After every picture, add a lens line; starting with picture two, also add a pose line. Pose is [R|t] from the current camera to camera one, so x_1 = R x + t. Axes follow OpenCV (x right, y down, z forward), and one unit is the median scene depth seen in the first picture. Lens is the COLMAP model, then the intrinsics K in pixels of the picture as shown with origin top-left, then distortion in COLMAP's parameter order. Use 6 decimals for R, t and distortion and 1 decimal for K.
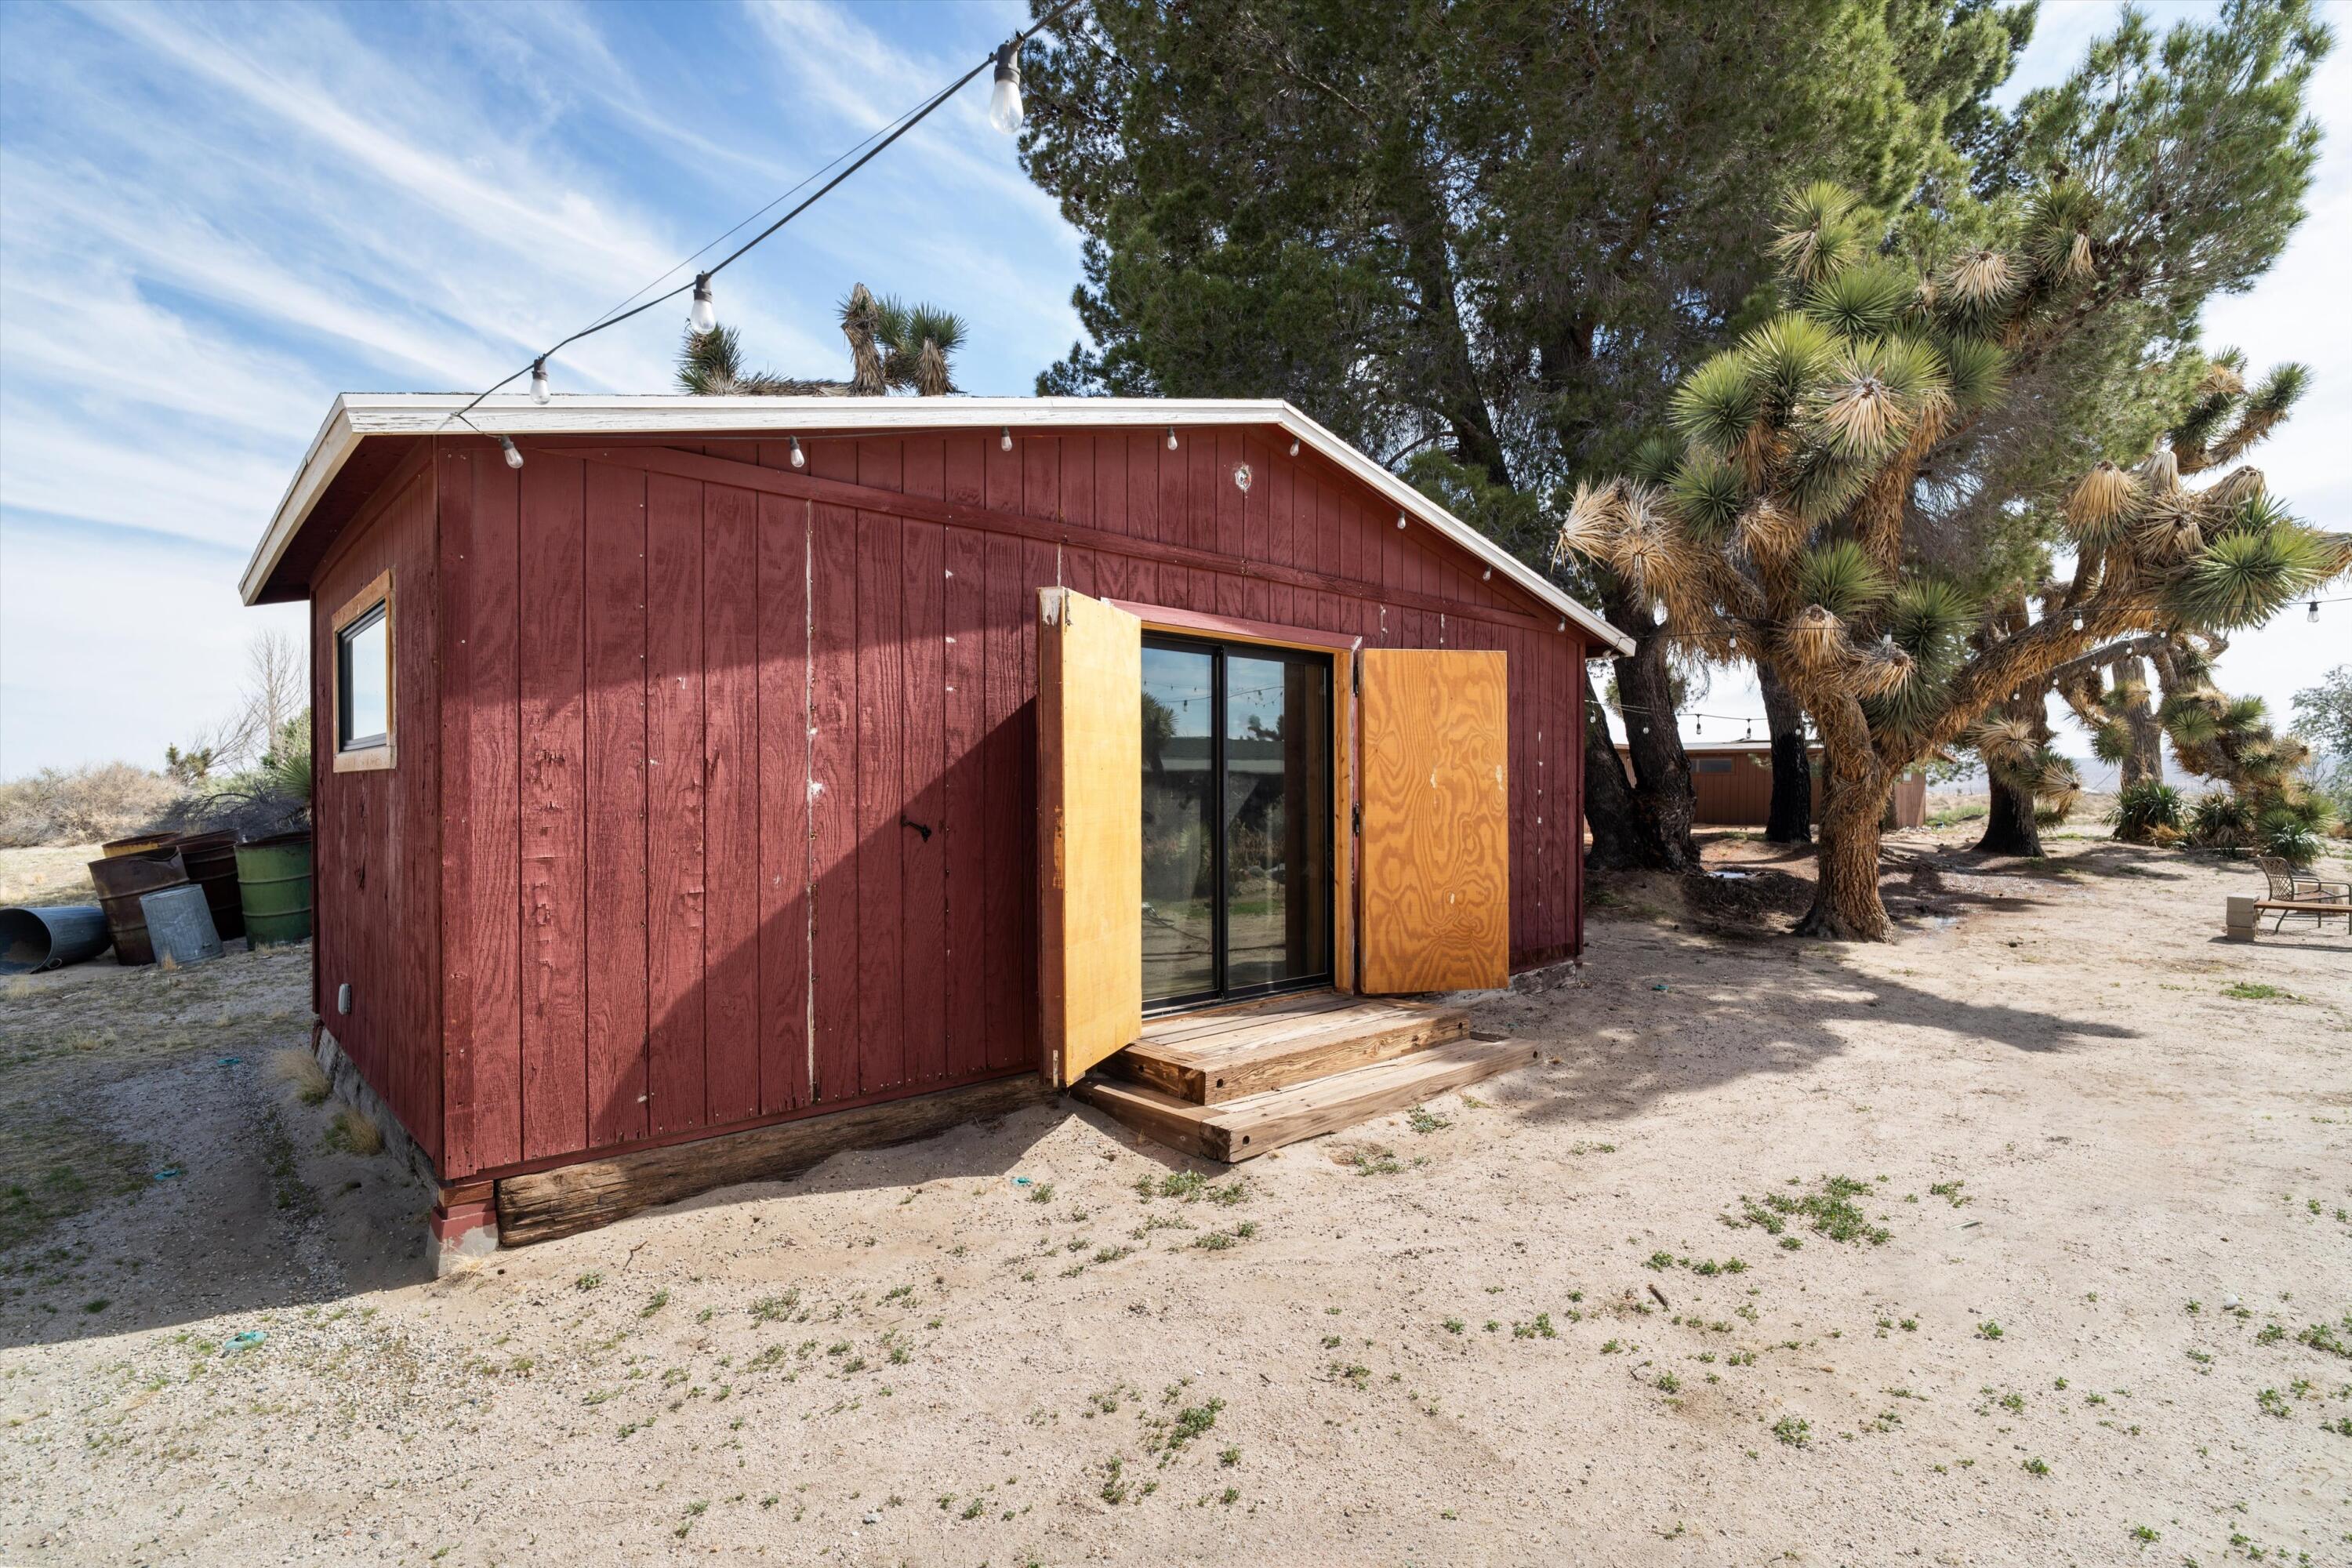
lens RADIAL K [[1134.1, 0, 1183.7], [0, 1134.1, 796.4], [0, 0, 1]] dist [-0.008641, 0.001397]
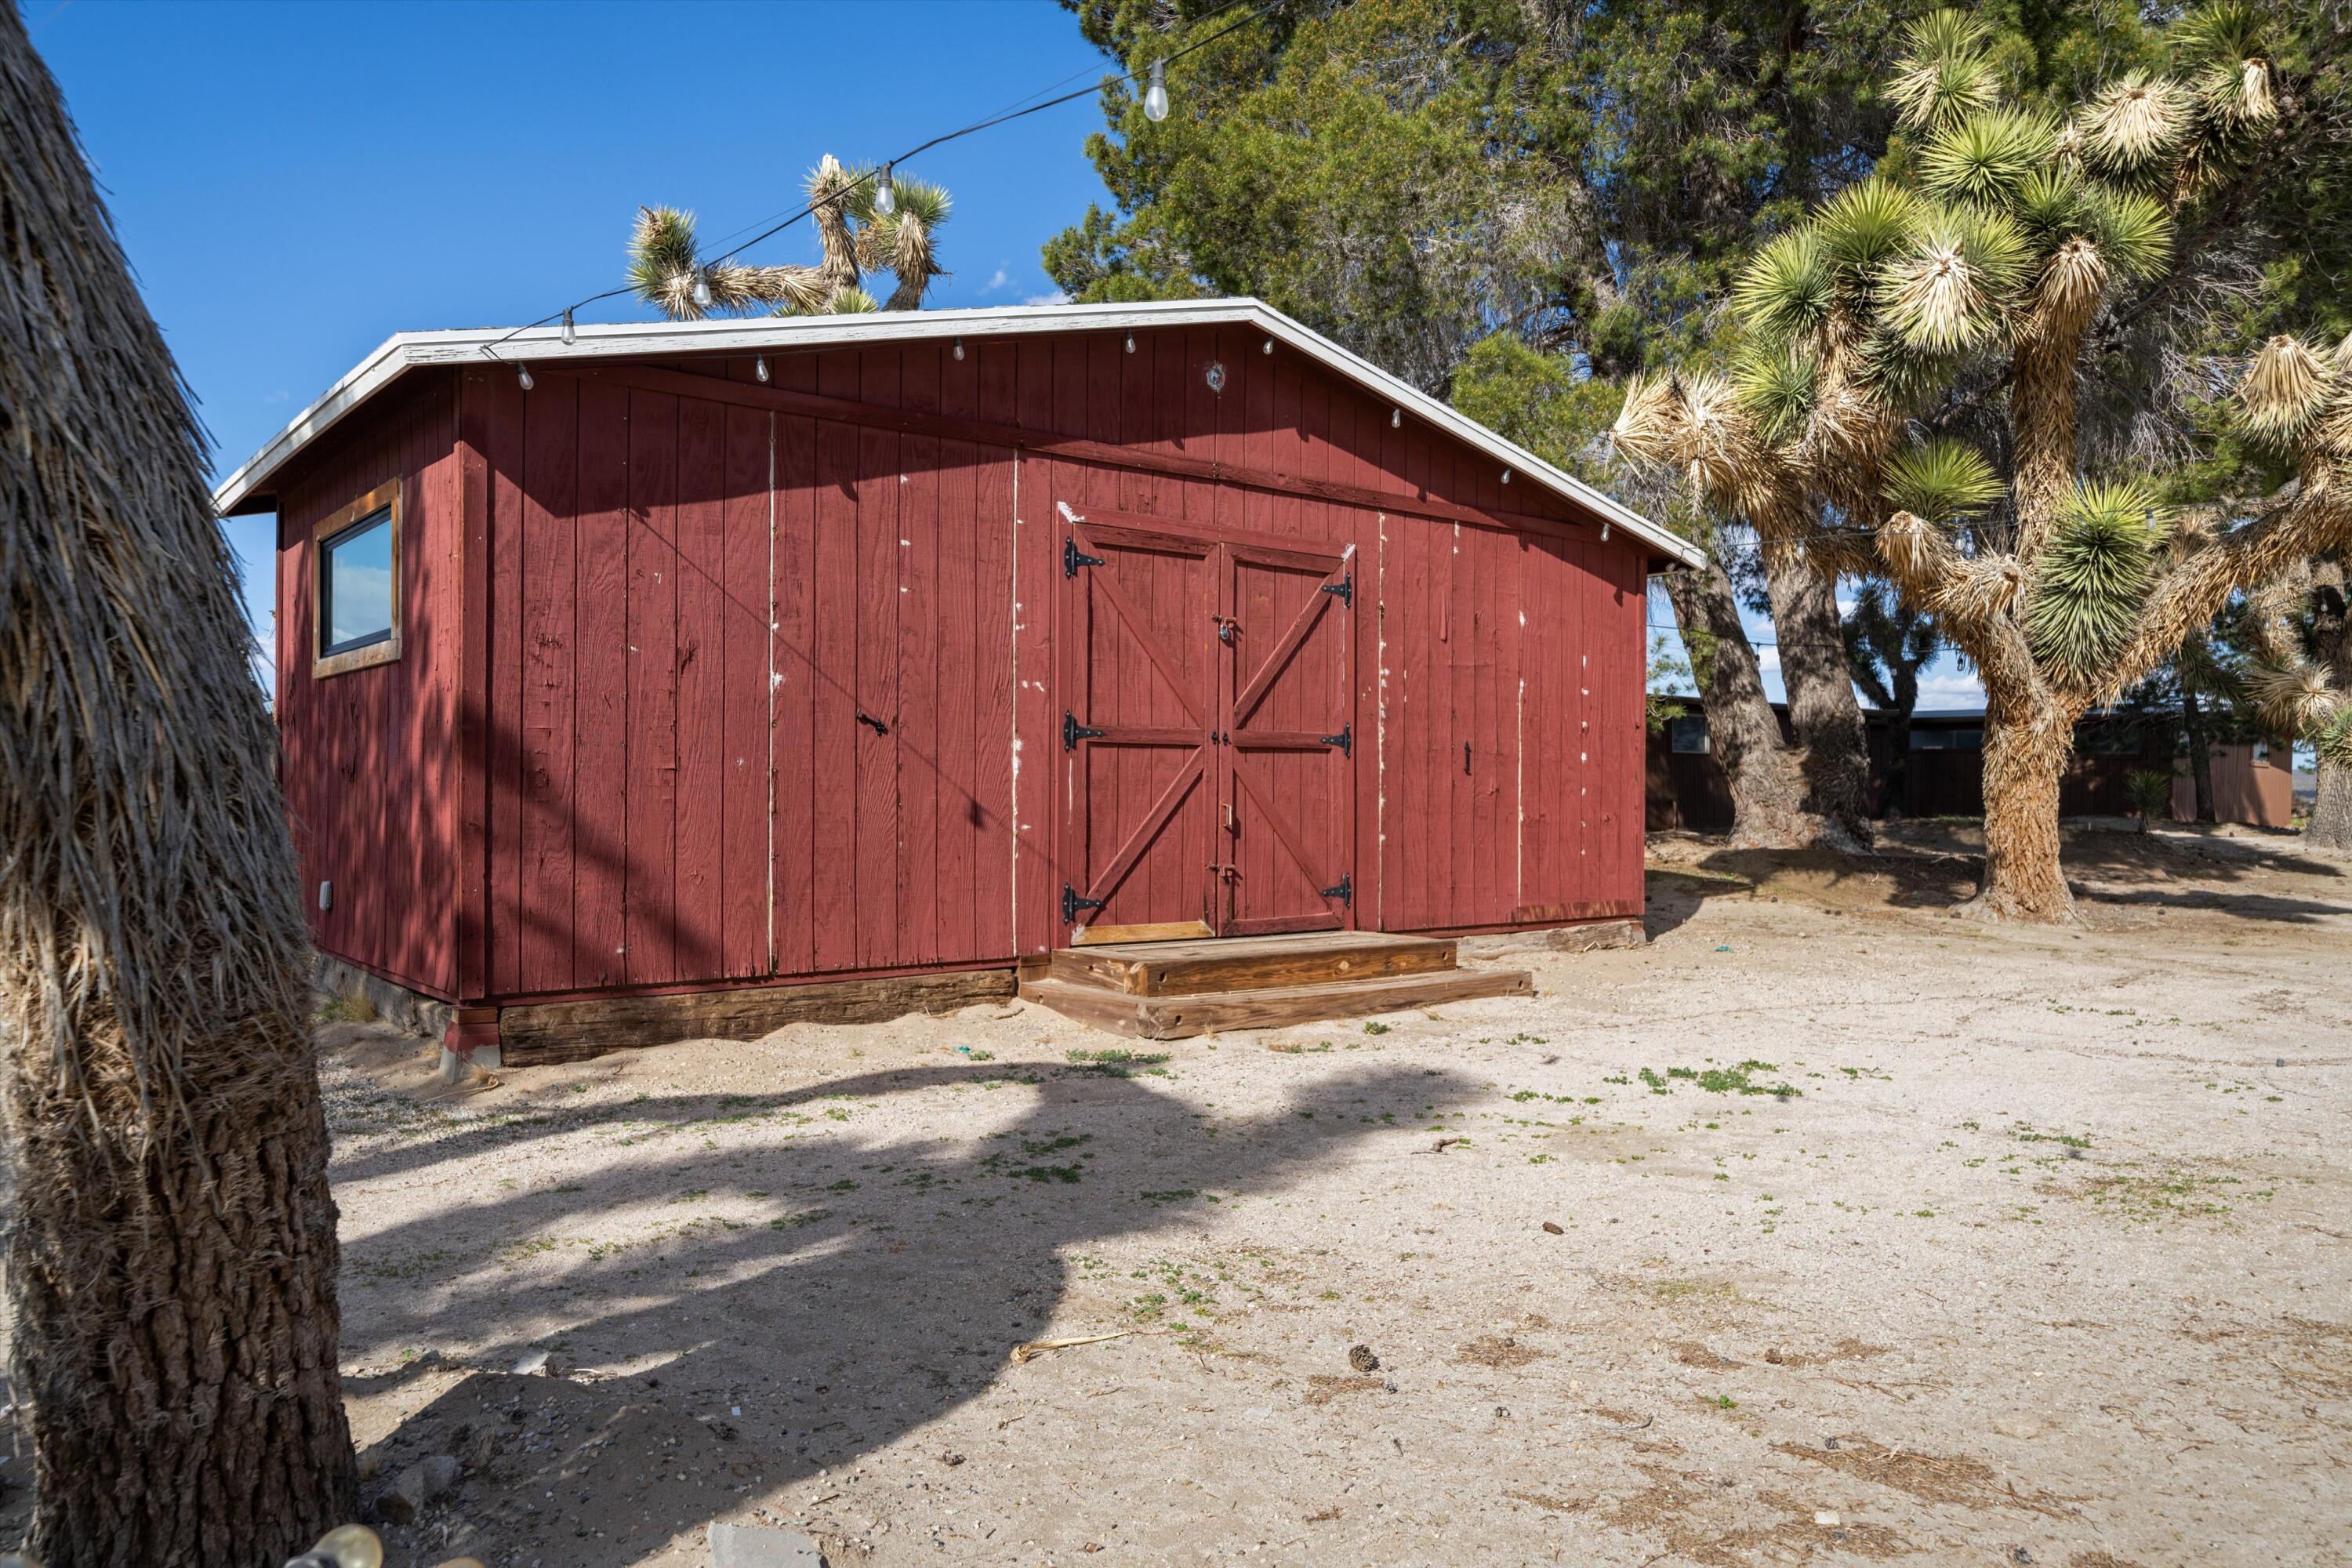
lens RADIAL K [[1567.9, 0, 1175.3], [0, 1567.9, 774.0], [0, 0, 1]] dist [-0.011007, 0.002687]
pose [[0.997933, 0.001693, -0.064236, 0.106856], [-0.002788, 0.999852, -0.016963, 0.078654], [0.064197, 0.017107, 0.997791, -0.328294]]
